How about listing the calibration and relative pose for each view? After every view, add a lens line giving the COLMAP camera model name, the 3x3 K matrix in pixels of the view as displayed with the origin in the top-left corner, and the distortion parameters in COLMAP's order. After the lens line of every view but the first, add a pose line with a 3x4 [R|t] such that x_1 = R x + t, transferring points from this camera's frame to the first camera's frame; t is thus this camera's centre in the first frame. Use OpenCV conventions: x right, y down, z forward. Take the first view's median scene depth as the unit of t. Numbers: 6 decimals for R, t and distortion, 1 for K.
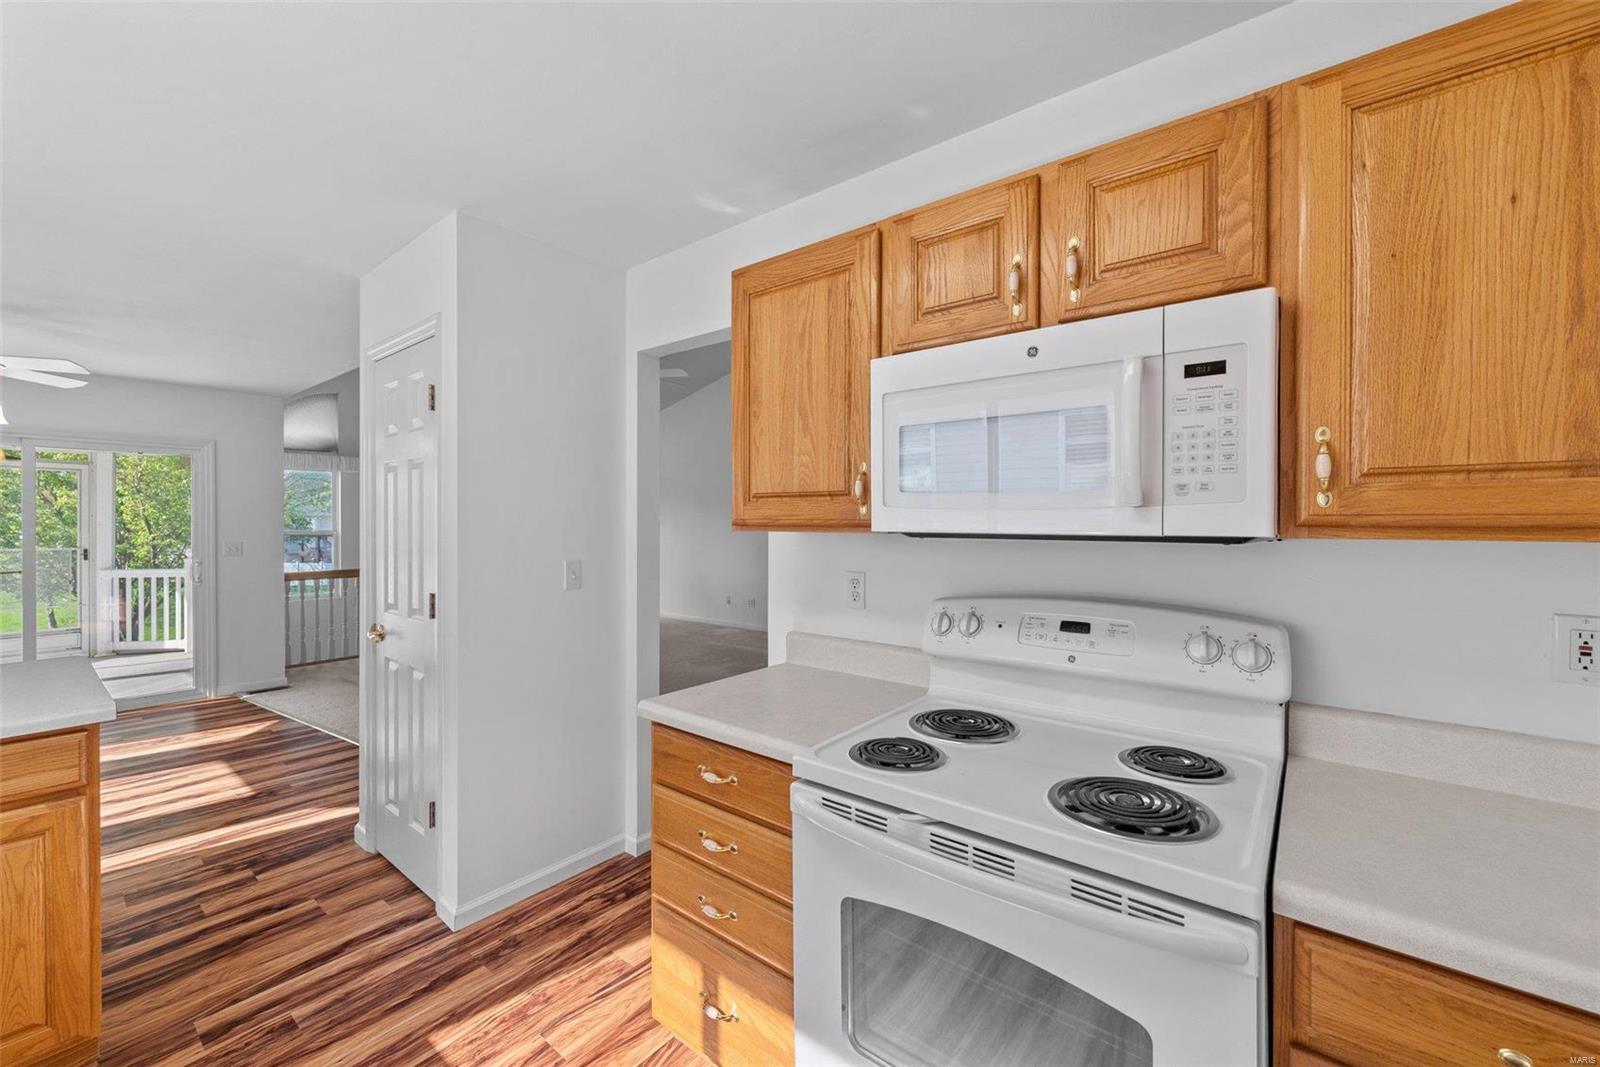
lens RADIAL K [[636.8, 0, 800.0], [0, 636.8, 533.5], [0, 0, 1]] dist [-0.010567, 0.000173]
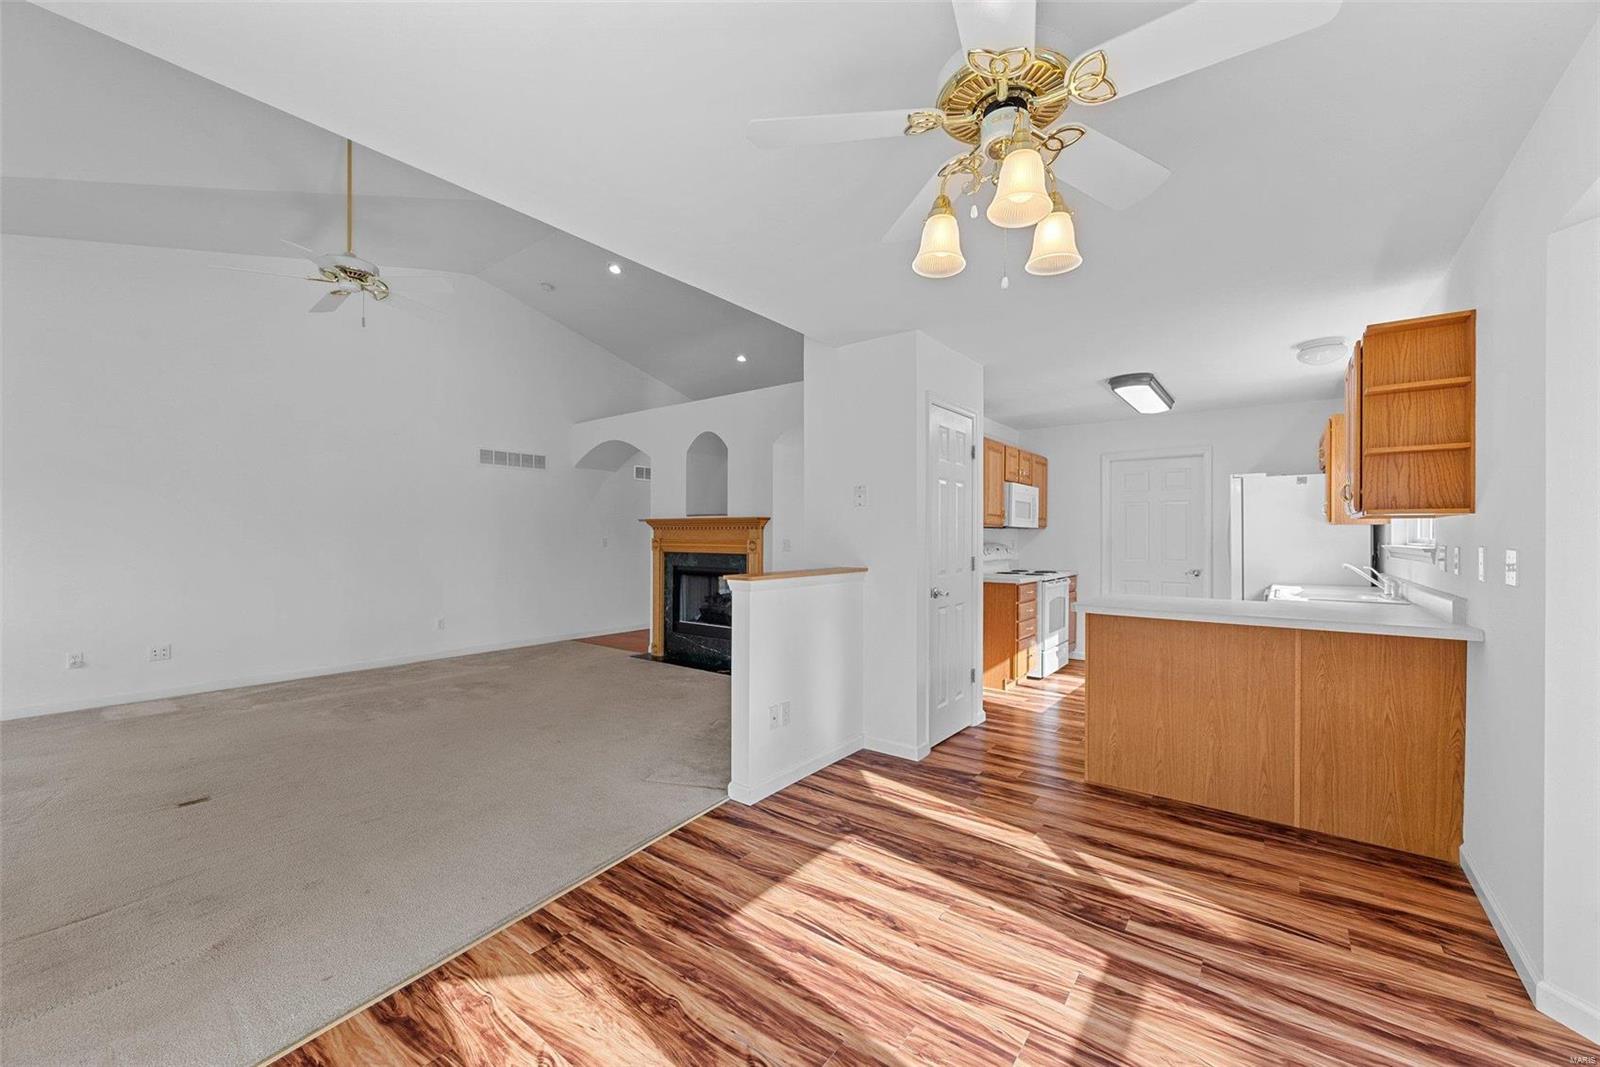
lens RADIAL K [[636.8, 0, 800.0], [0, 636.8, 533.5], [0, 0, 1]] dist [-0.010567, 0.000173]
pose [[-0.017002, 0.001769, 0.999854, -1.644516], [0.012688, 0.999918, -0.001554, 0.019150], [-0.999775, 0.012660, -0.017023, 1.037783]]
